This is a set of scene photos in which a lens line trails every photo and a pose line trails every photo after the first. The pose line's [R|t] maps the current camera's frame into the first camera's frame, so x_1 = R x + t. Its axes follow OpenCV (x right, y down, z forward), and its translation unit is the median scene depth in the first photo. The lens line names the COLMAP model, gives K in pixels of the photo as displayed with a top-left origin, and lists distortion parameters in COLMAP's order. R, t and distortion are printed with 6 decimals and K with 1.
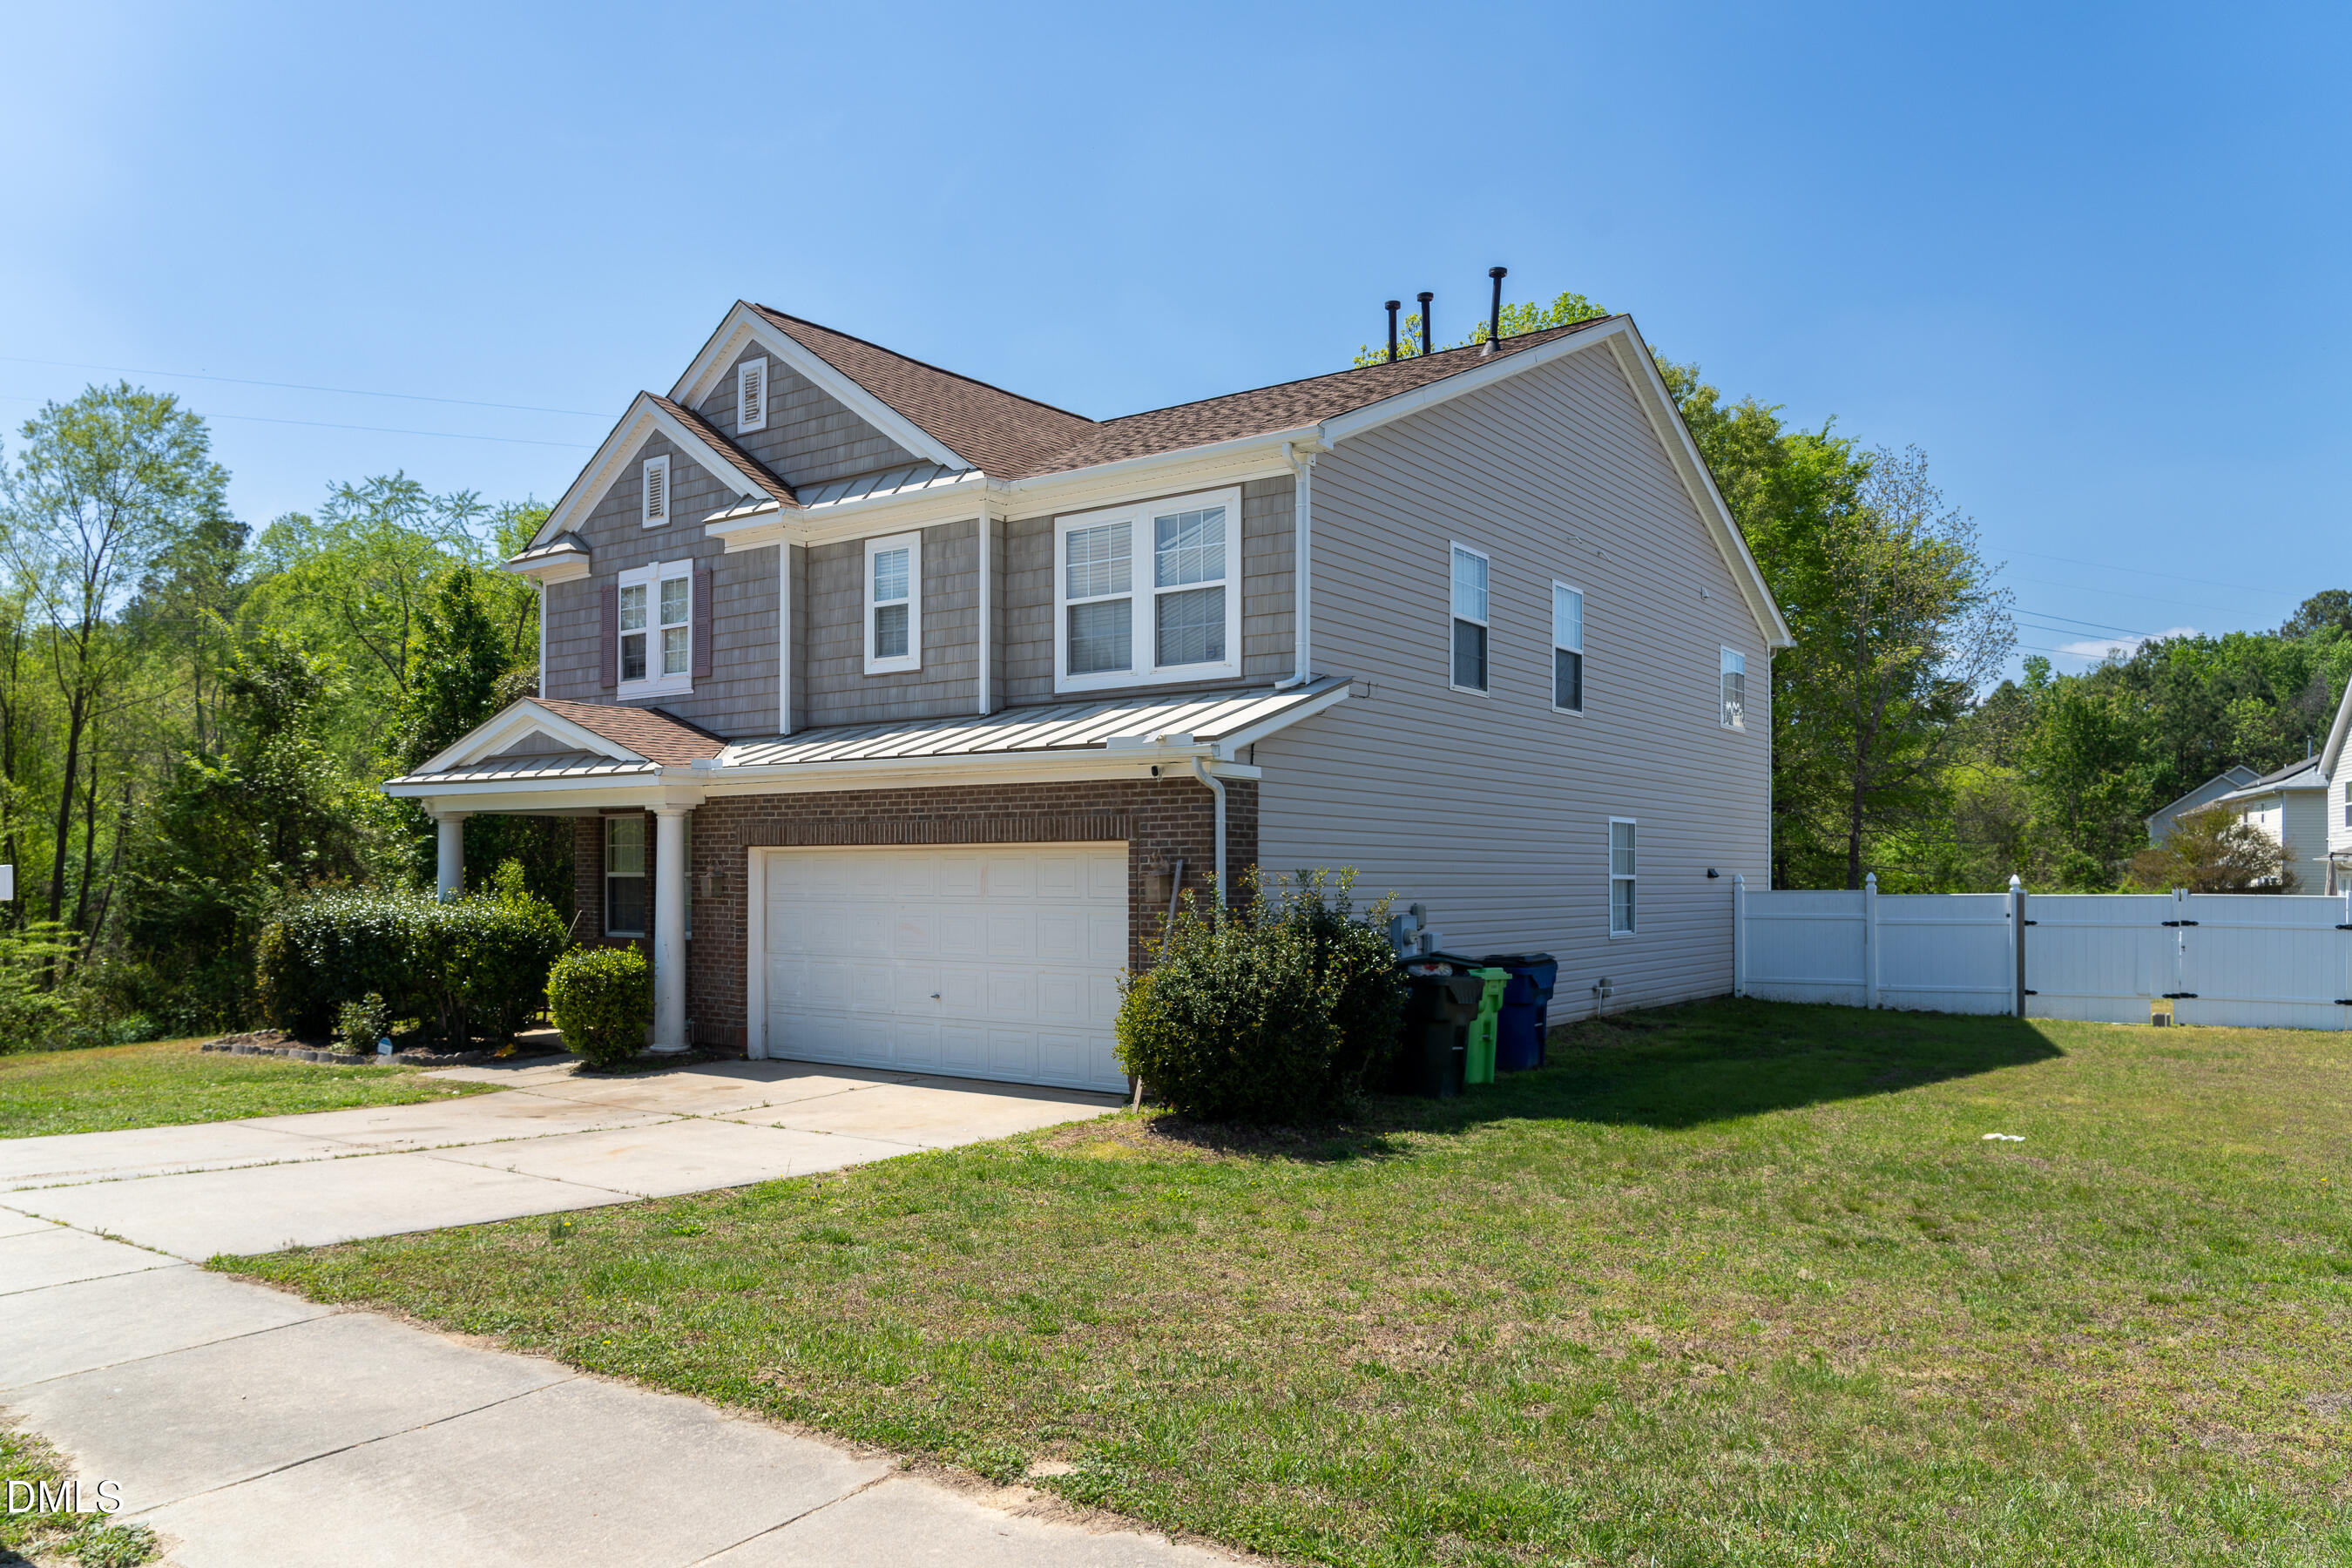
lens RADIAL K [[1638.8, 0, 1170.3], [0, 1638.8, 861.4], [0, 0, 1]] dist [-0.011157, -0.000496]
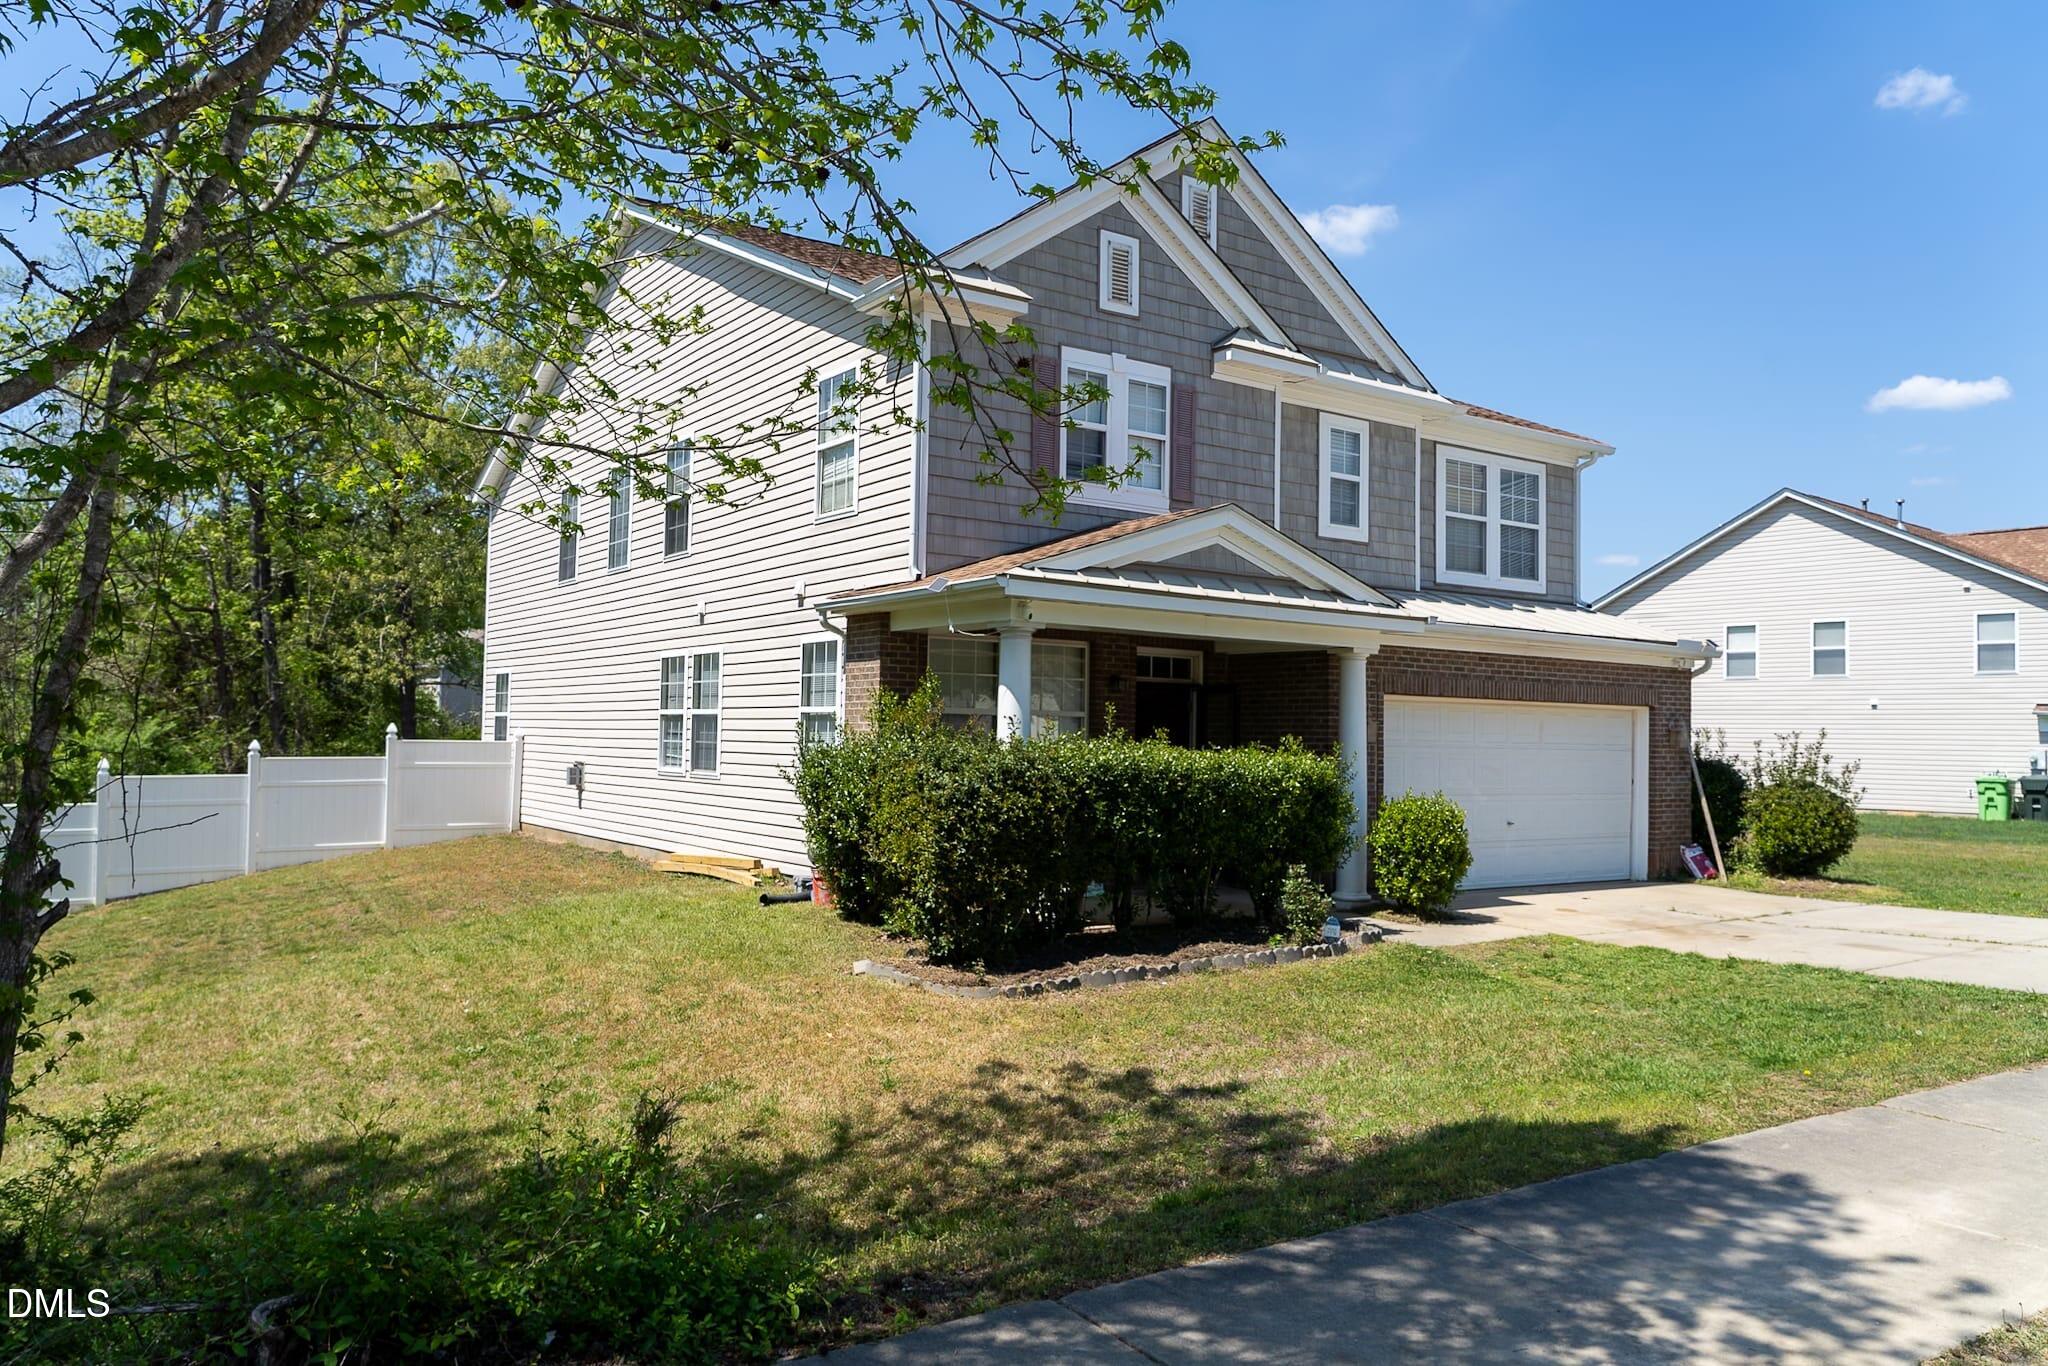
lens RADIAL K [[1472.3, 0, 1024.0], [0, 1472.3, 683.0], [0, 0, 1]] dist [0.003794, 0.000788]
pose [[0.326493, 0.040761, 0.944320, -1.194379], [-0.025969, 0.999079, -0.034146, 0.021392], [-0.944843, -0.013375, 0.327251, 0.890349]]
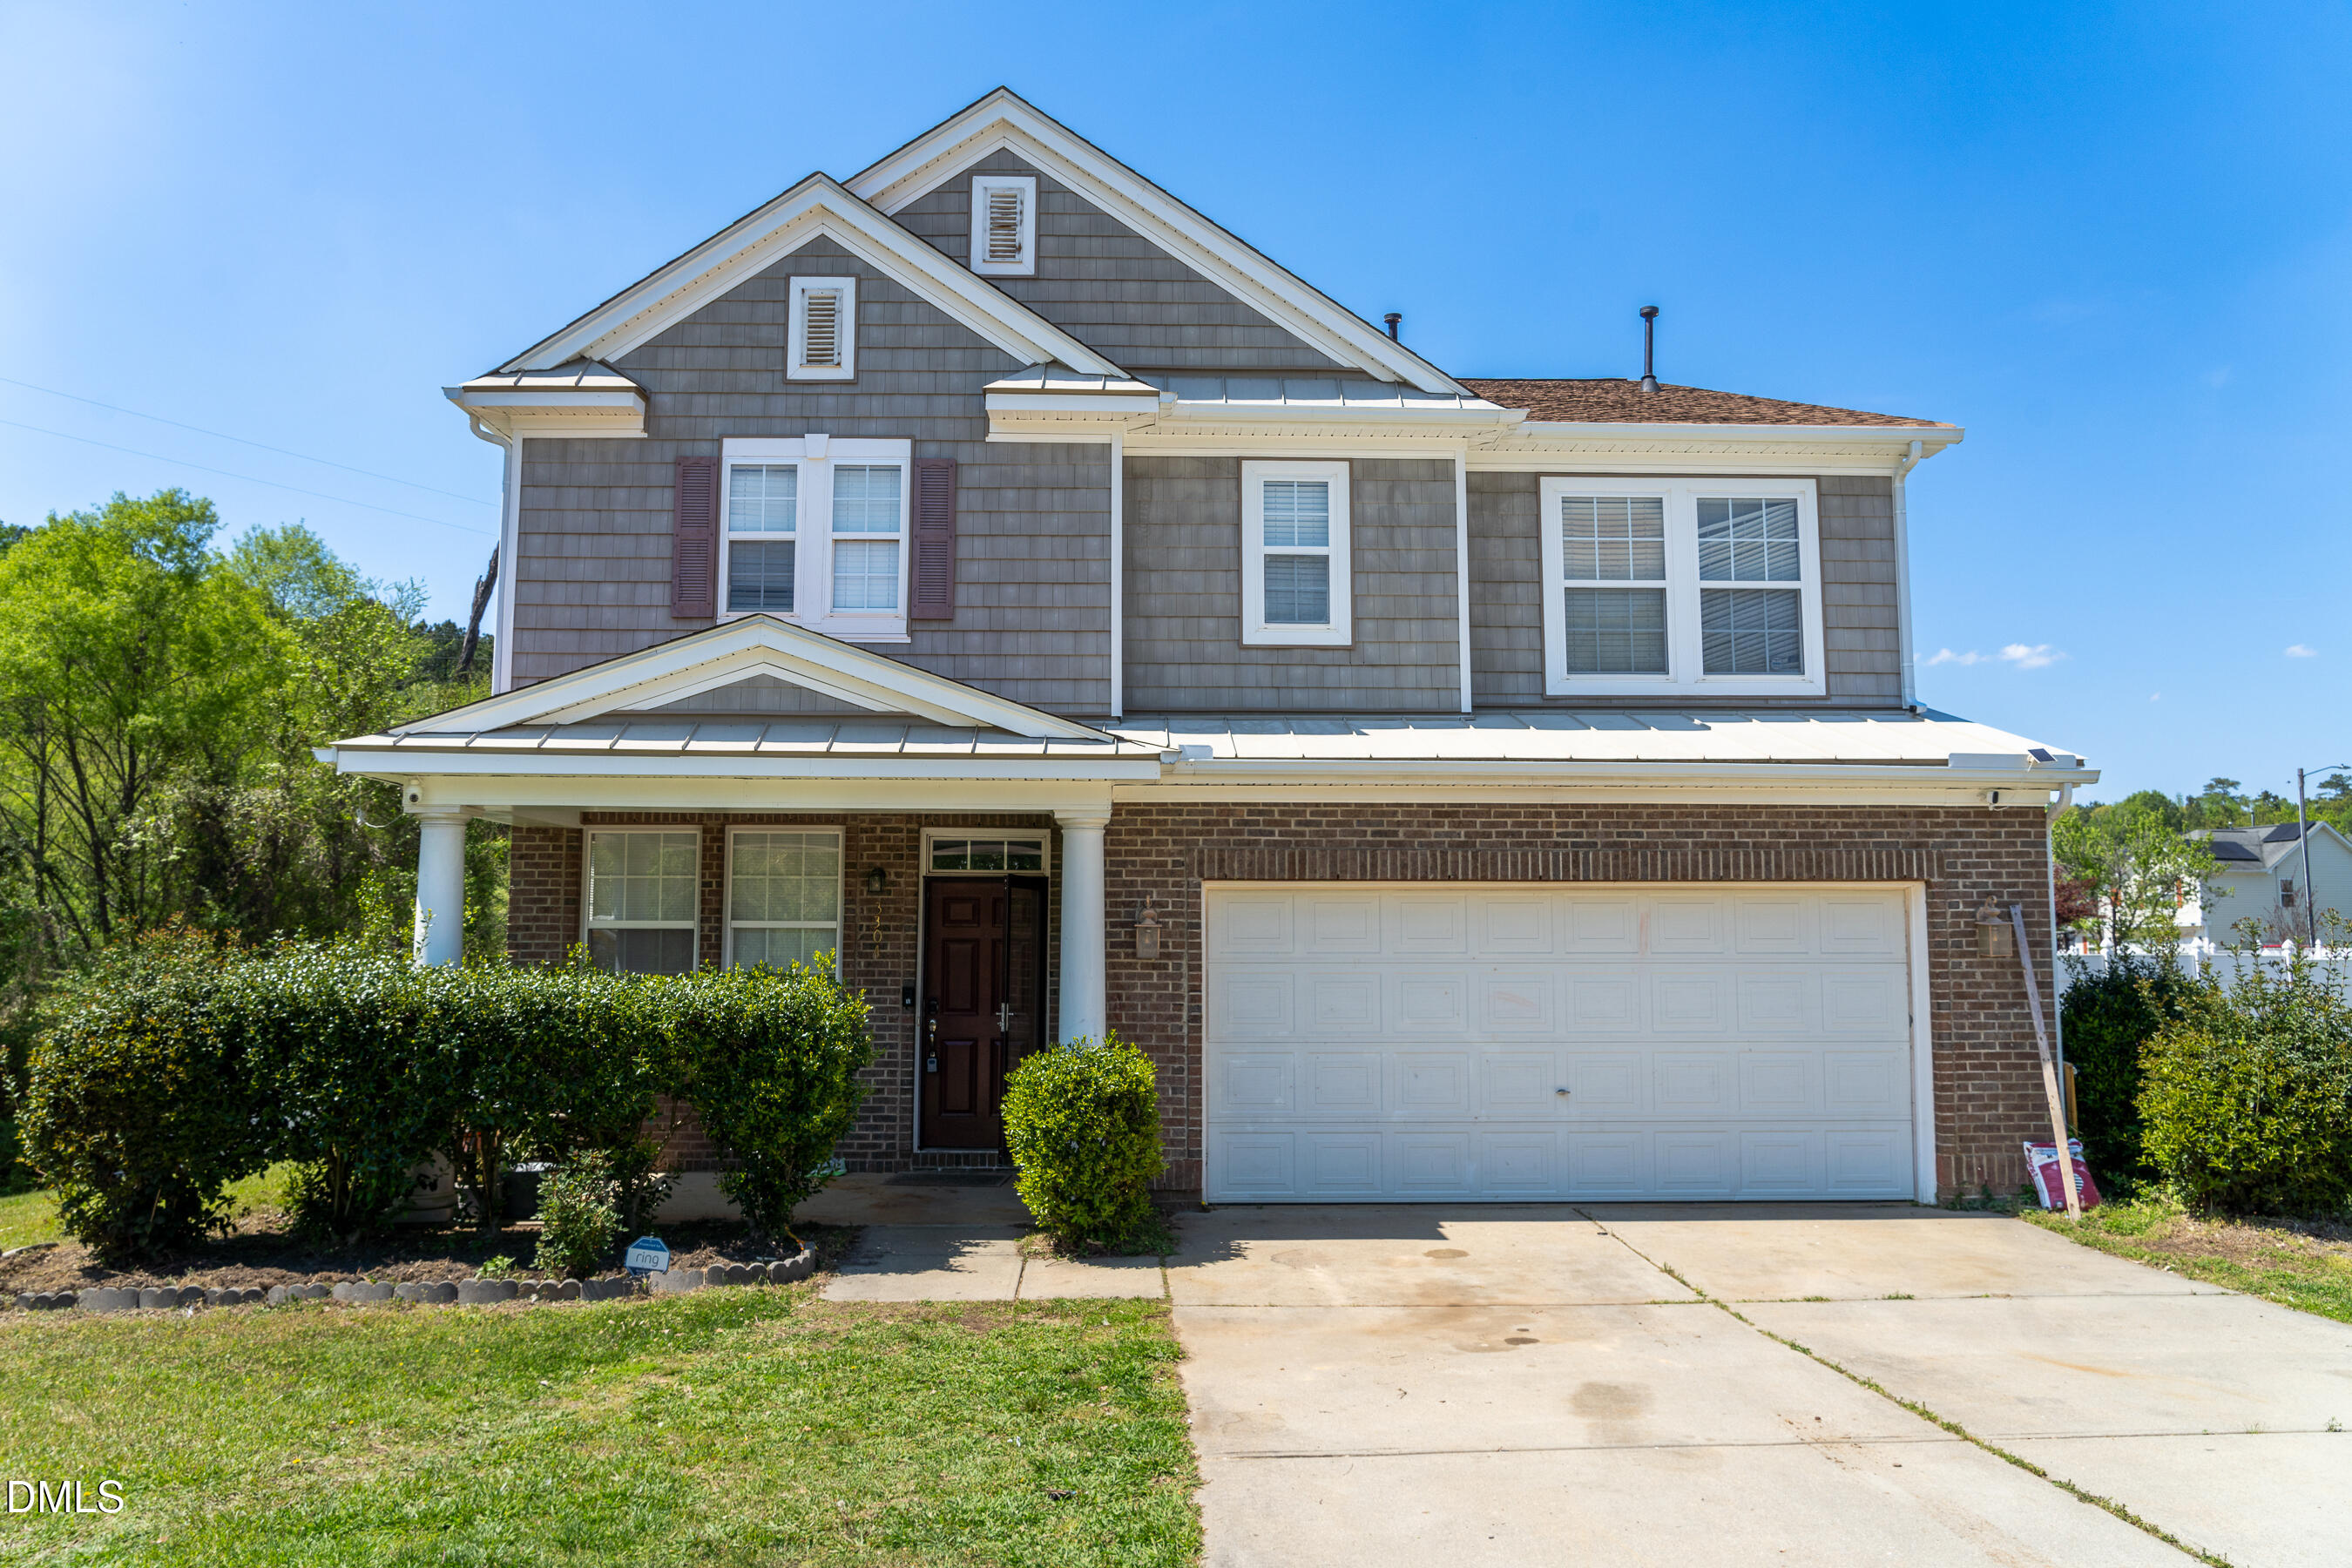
lens RADIAL K [[1606.6, 0, 1176.0], [0, 1606.6, 784.0], [0, 0, 1]] dist [-0.021609, 0.000814]
pose [[0.790554, 0.060981, 0.609348, -0.651155], [-0.005677, 0.995717, -0.092282, 0.011746], [-0.612366, 0.069495, 0.787514, 0.484839]]
